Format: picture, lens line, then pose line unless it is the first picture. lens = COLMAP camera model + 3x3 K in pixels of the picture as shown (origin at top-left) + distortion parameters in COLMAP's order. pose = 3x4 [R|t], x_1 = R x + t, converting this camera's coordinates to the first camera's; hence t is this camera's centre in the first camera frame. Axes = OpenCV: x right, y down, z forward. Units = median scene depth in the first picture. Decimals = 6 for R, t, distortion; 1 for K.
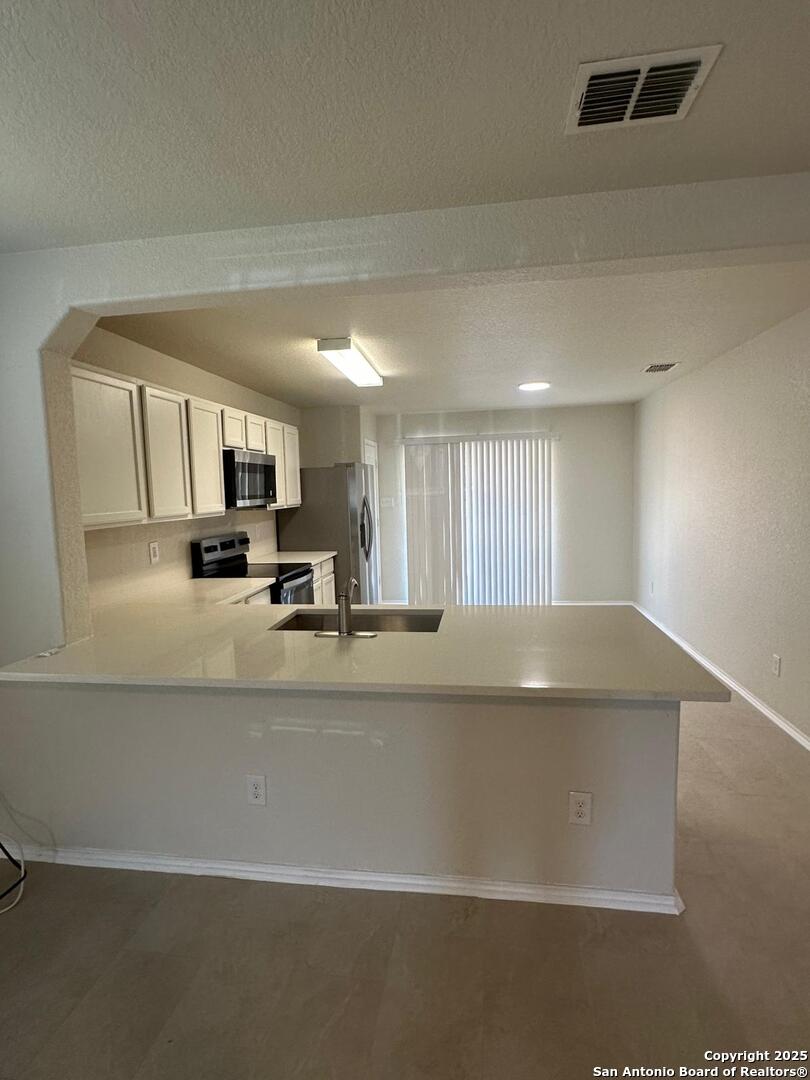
lens RADIAL K [[555.5, 0, 405.0], [0, 555.5, 540.0], [0, 0, 1]] dist [-0.000159, 0.001650]
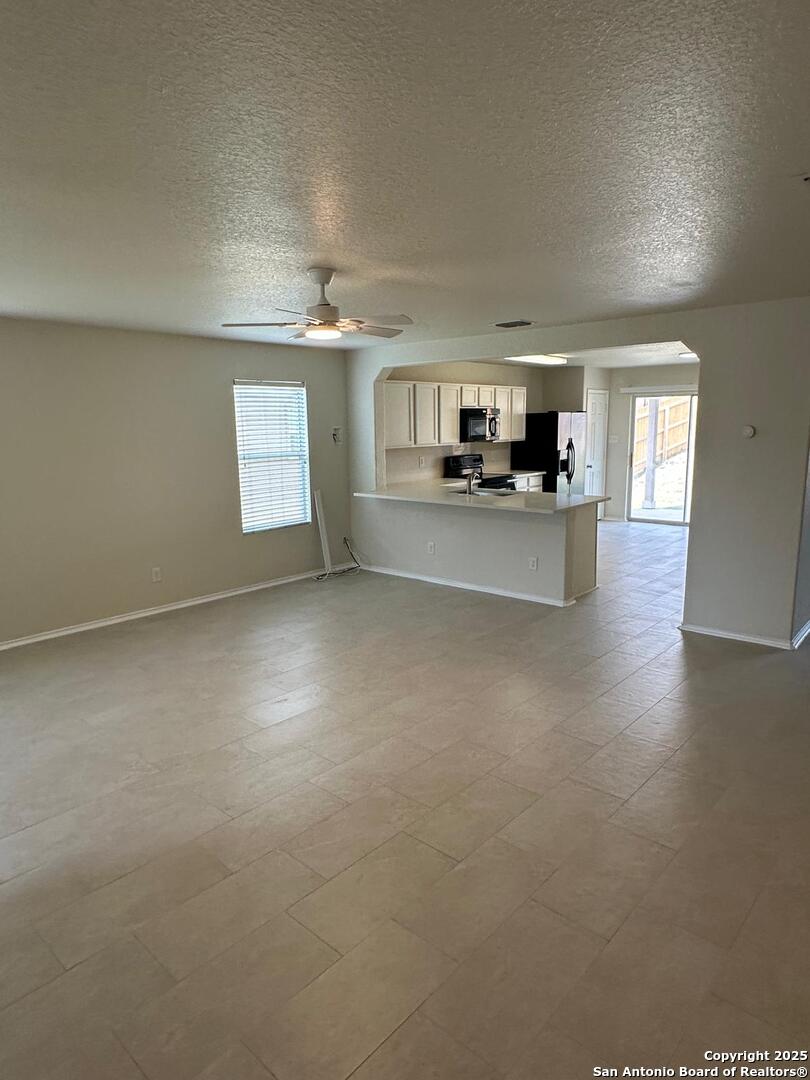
lens RADIAL K [[647.8, 0, 404.3], [0, 647.8, 562.9], [0, 0, 1]] dist [-0.000953, -0.000112]
pose [[0.836553, 0.130081, -0.532220, 0.670184], [-0.057904, 0.986957, 0.150209, 0.028810], [0.544818, -0.094840, 0.833174, -0.869732]]
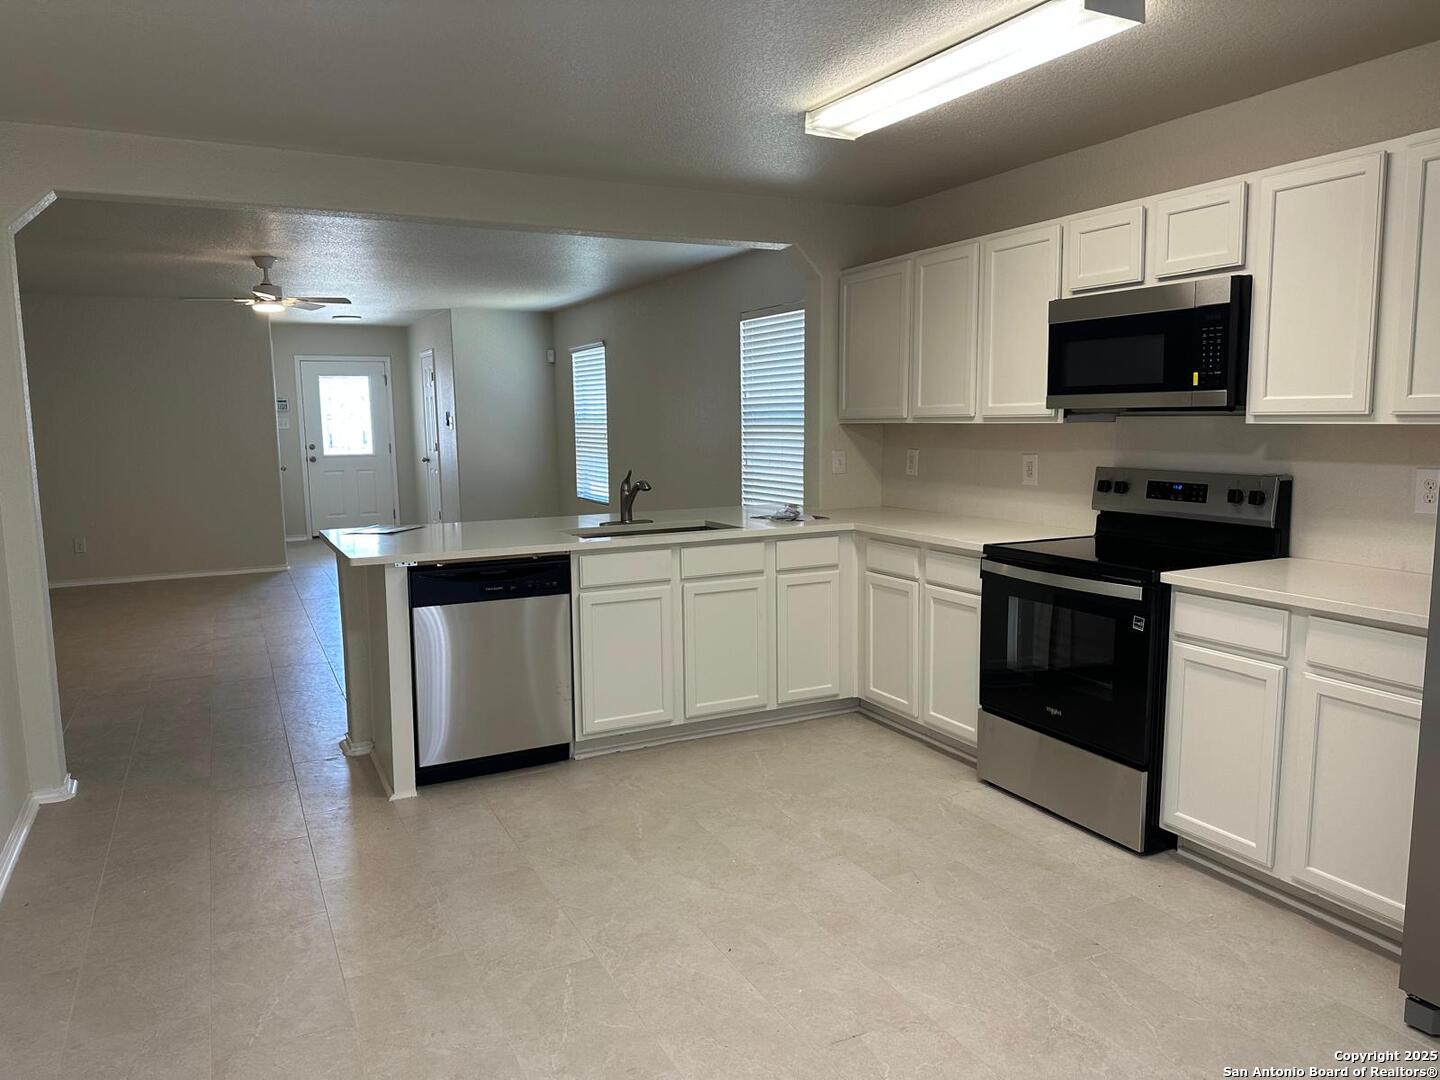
lens RADIAL K [[1008.8, 0, 724.7], [0, 1008.8, 546.4], [0, 0, 1]] dist [0.086811, -0.106296]
pose [[-0.817342, 0.113242, -0.564915, 0.487447], [-0.017086, 0.975299, 0.220228, -0.130523], [0.575900, 0.189654, -0.795218, 1.500560]]
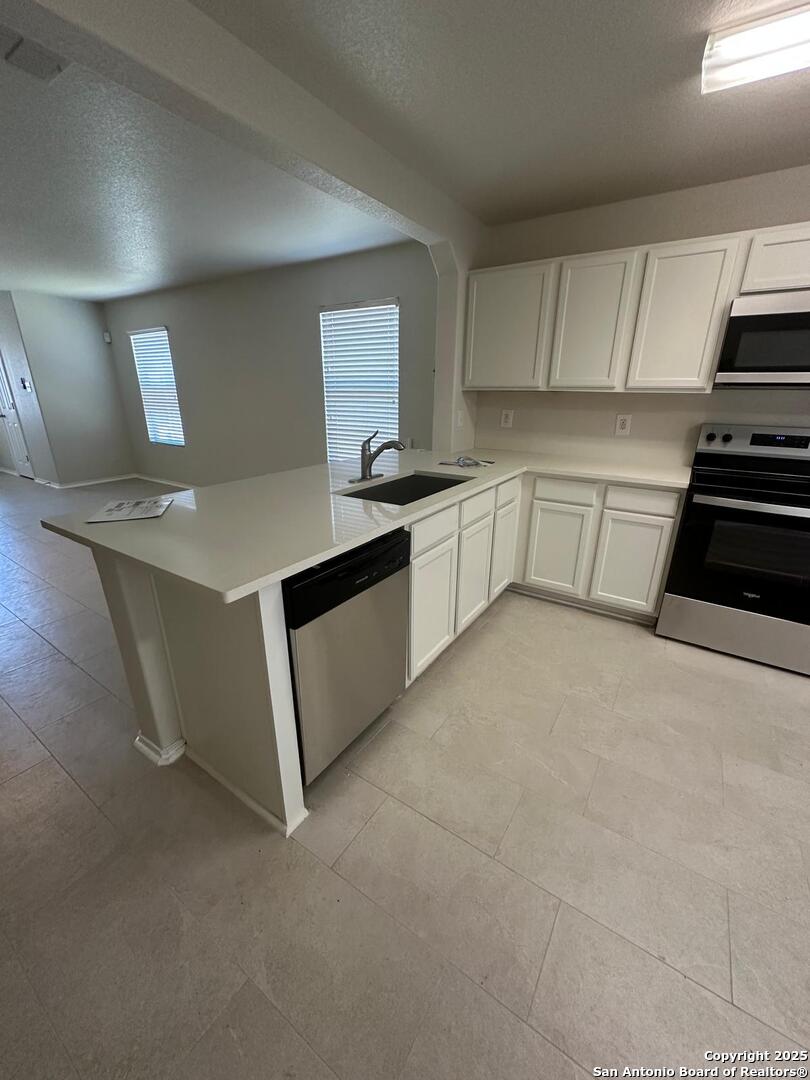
lens RADIAL K [[428.8, 0, 405.1], [0, 428.8, 540.8], [0, 0, 1]] dist [-0.007469, -0.000072]
pose [[-0.421017, 0.330255, -0.844794, 0.409560], [-0.078673, 0.914556, 0.396735, -0.055312], [0.903634, 0.233494, -0.359061, 0.804365]]
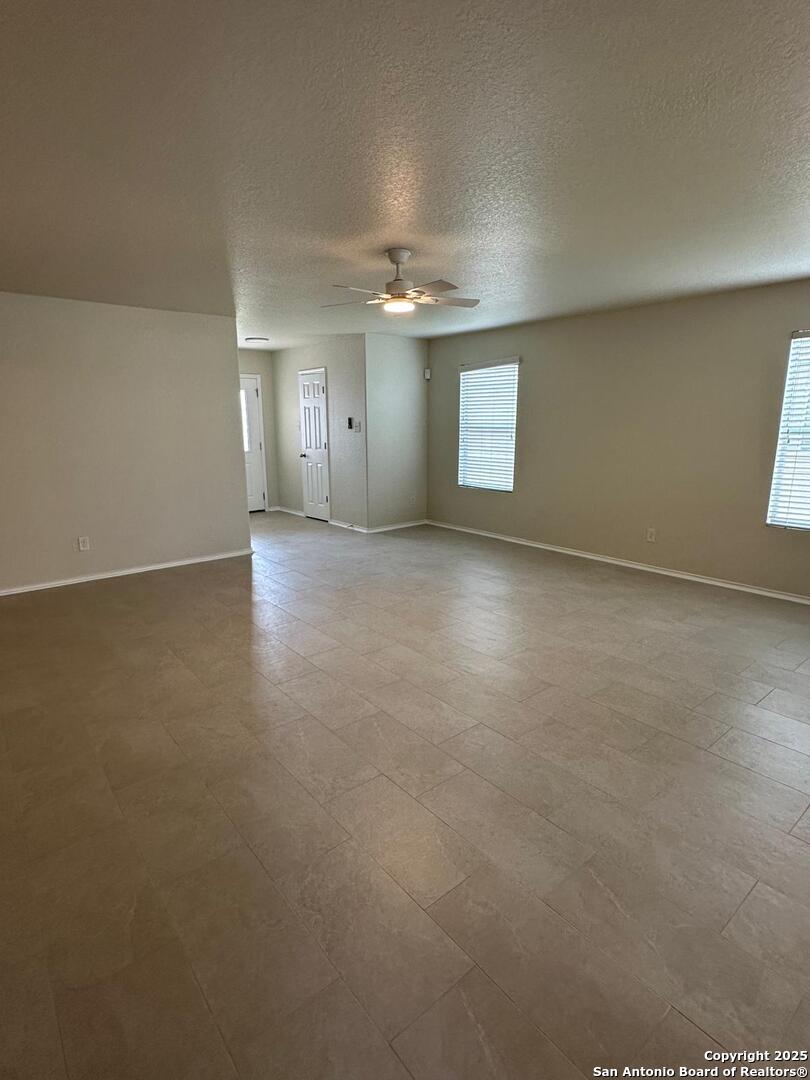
lens RADIAL K [[532.6, 0, 406.1], [0, 532.6, 548.5], [0, 0, 1]] dist [-0.002747, -0.000936]
pose [[-0.653753, 0.214989, -0.725525, 0.761196], [-0.043206, 0.946622, 0.319436, -0.045498], [0.755473, 0.240180, -0.609568, 0.320789]]
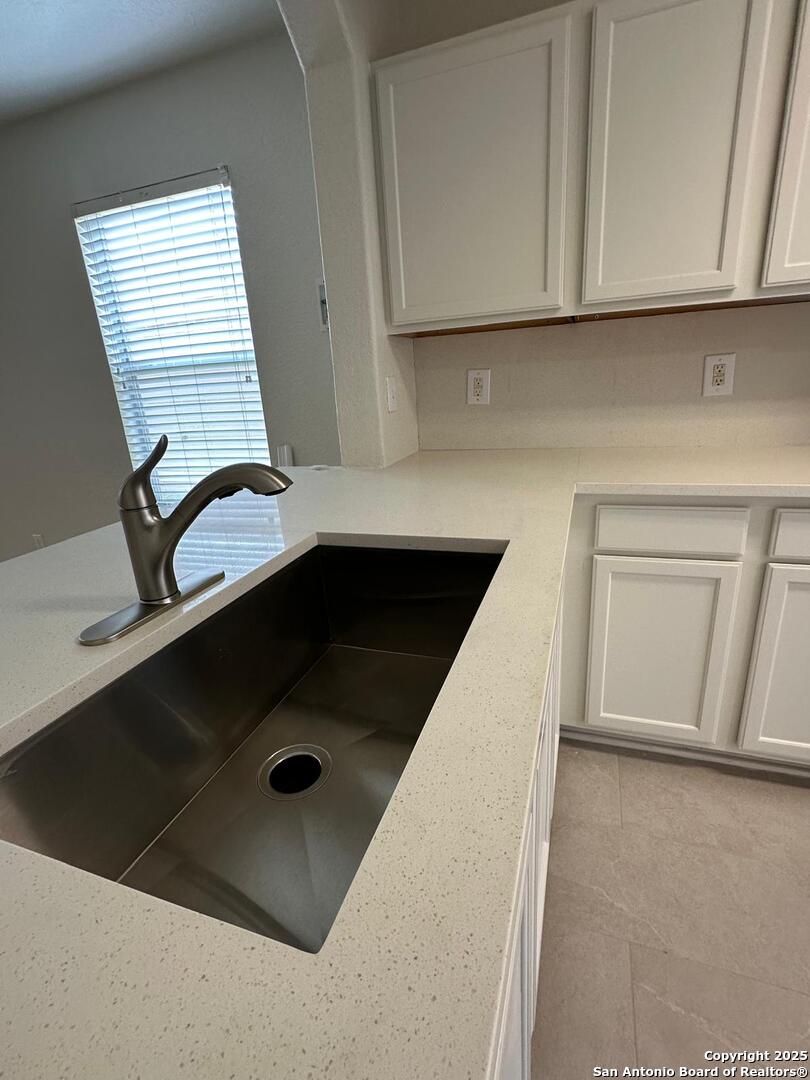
lens RADIAL K [[502.7, 0, 396.8], [0, 502.7, 541.5], [0, 0, 1]] dist [-0.001765, -0.000339]
pose [[-0.199287, 0.347763, -0.916158, 0.090408], [-0.018655, 0.933396, 0.358364, 0.003365], [0.979764, 0.088508, -0.179526, 0.662117]]
